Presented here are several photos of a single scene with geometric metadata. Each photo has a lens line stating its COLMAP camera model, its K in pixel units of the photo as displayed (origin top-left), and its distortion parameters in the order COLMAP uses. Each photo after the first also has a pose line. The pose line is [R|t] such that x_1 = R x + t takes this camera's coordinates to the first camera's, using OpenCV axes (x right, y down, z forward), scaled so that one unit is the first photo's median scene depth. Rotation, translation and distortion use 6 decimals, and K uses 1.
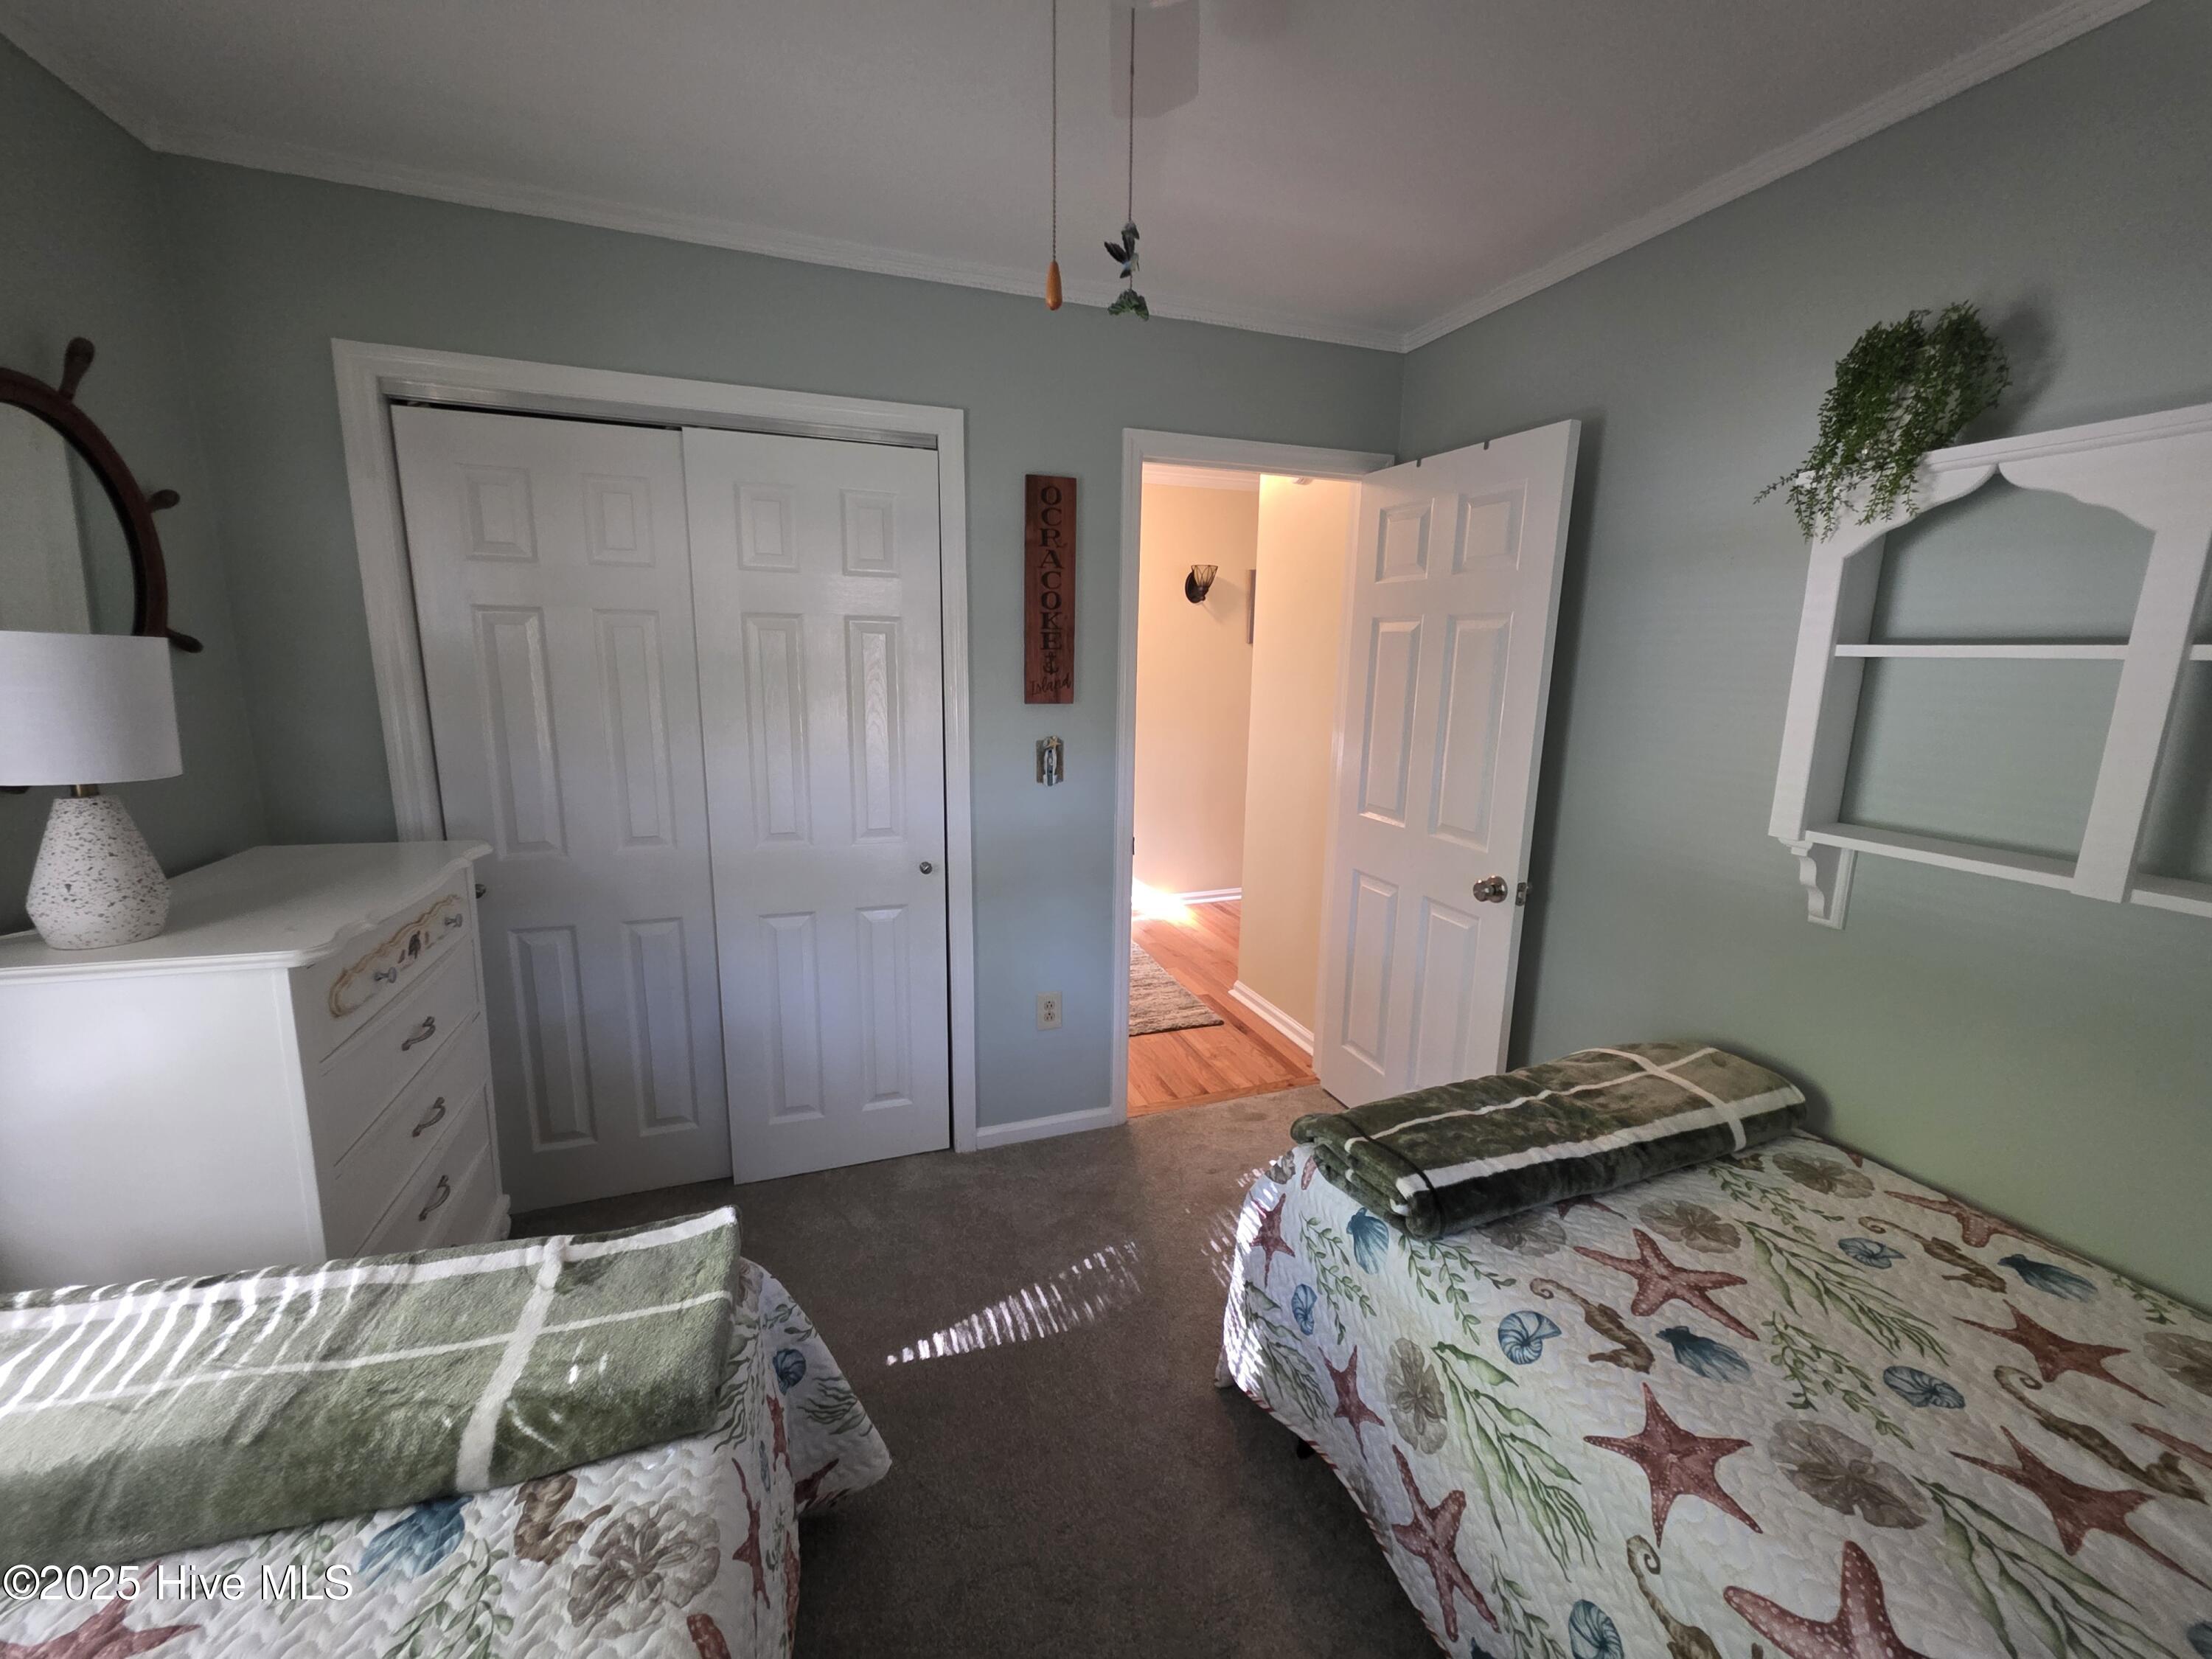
lens RADIAL K [[884.0, 0, 1115.4], [0, 884.0, 821.6], [0, 0, 1]] dist [0.003021, 0.000208]
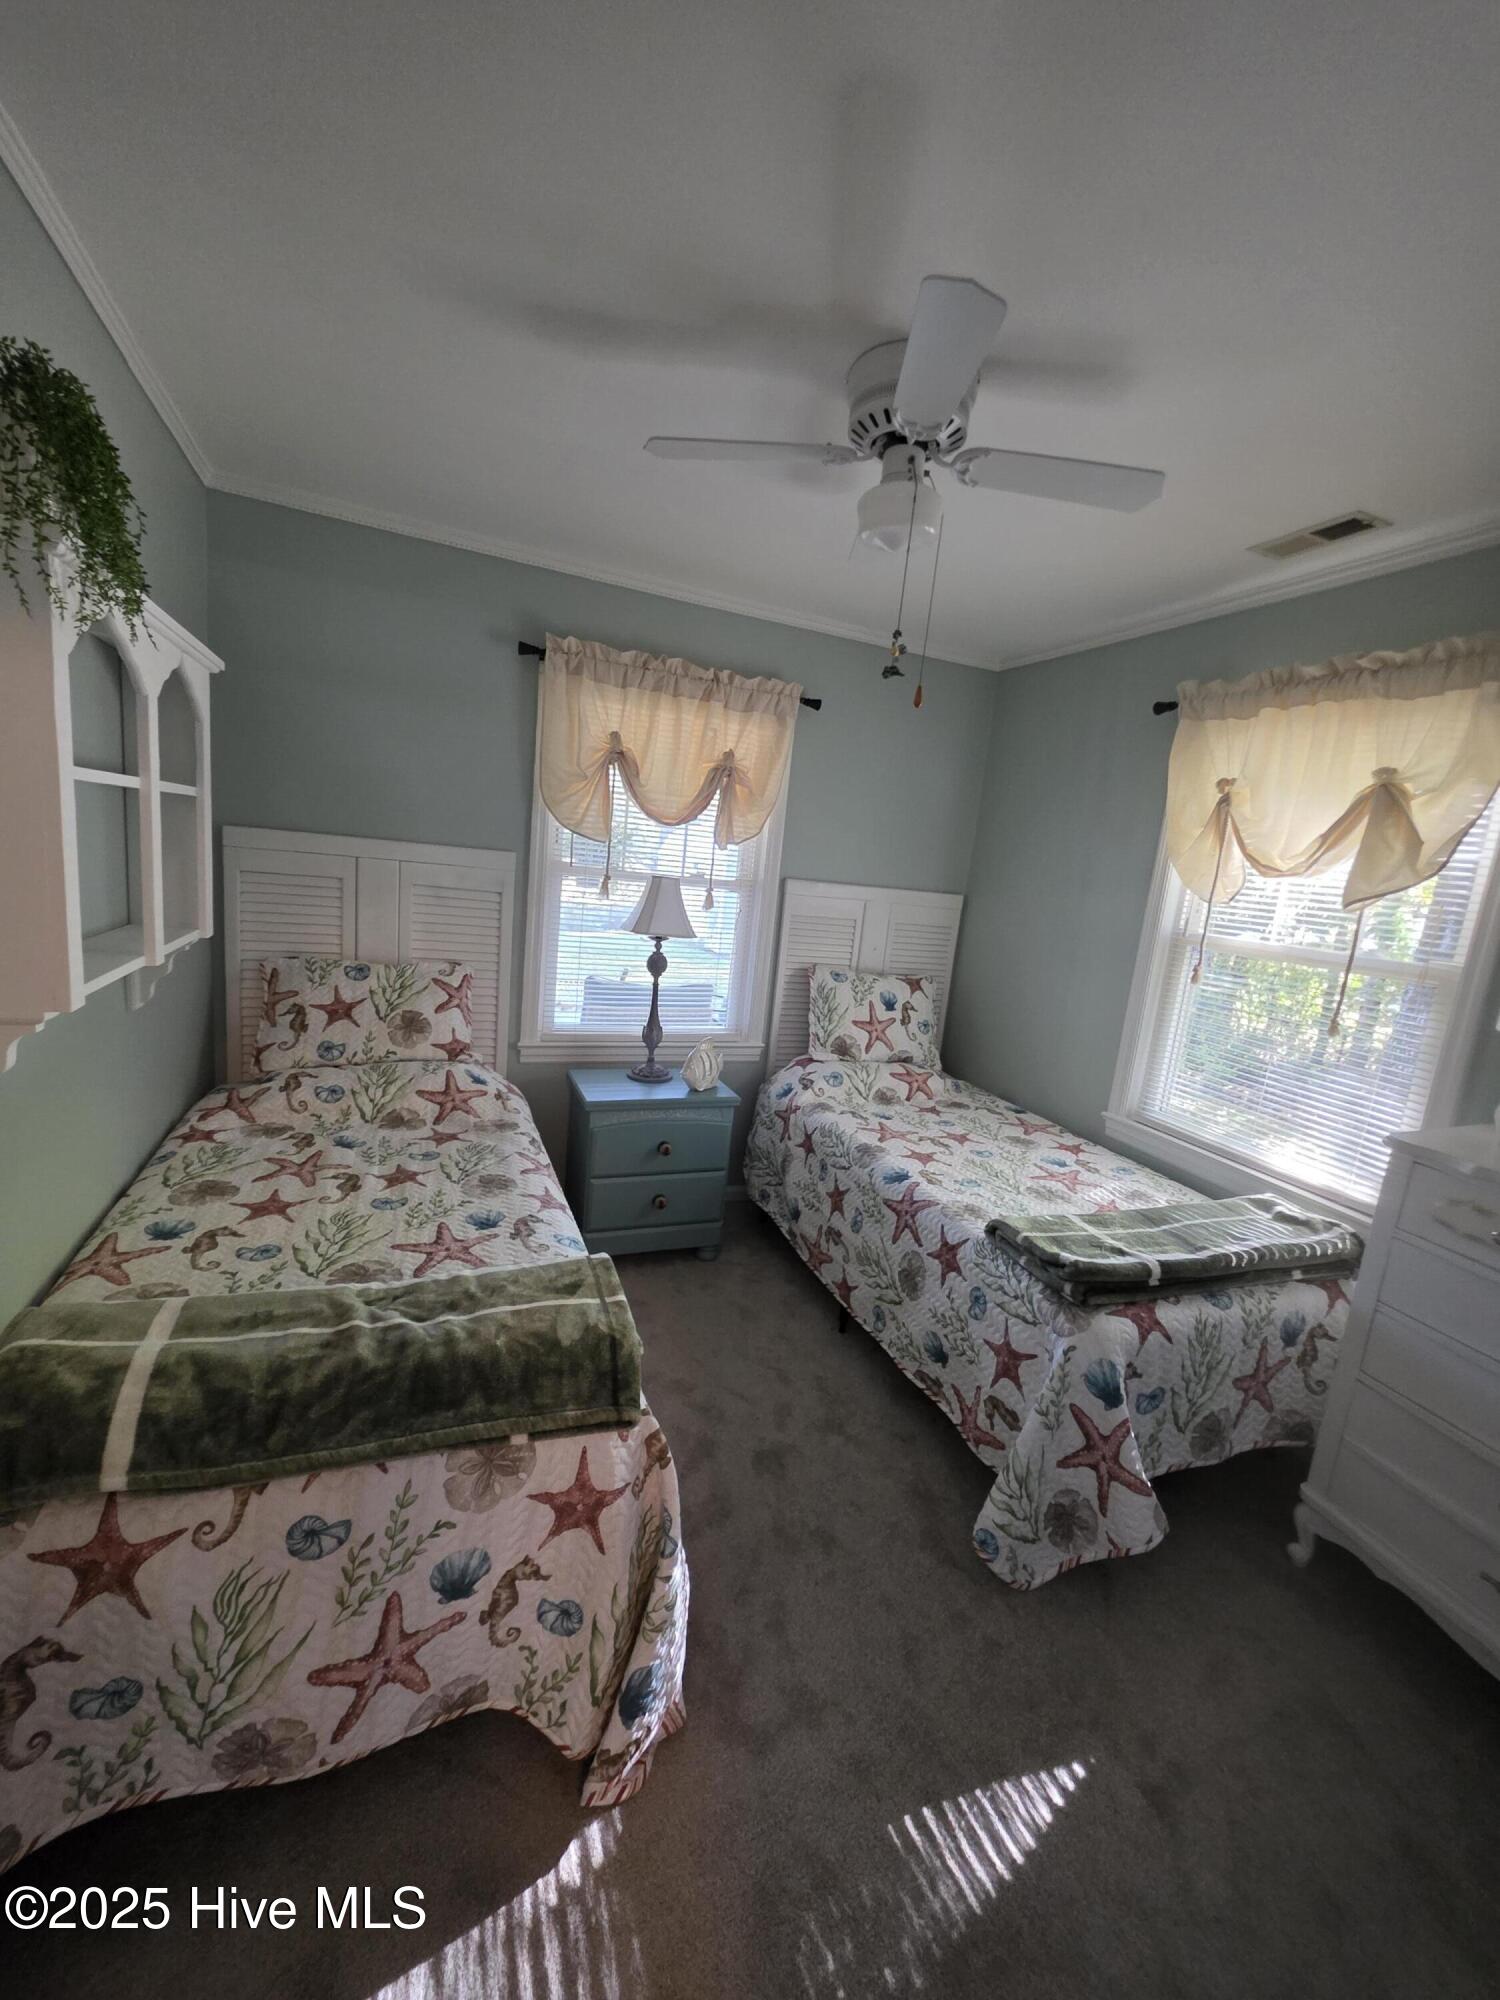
lens RADIAL K [[799.3, 0, 753.9], [0, 799.3, 1008.0], [0, 0, 1]] dist [0.003021, 0.000208]
pose [[-0.992615, -0.108131, -0.054985, 0.221796], [-0.120709, 0.925426, 0.359188, -0.381265], [0.012045, 0.363172, -0.931644, 2.022193]]
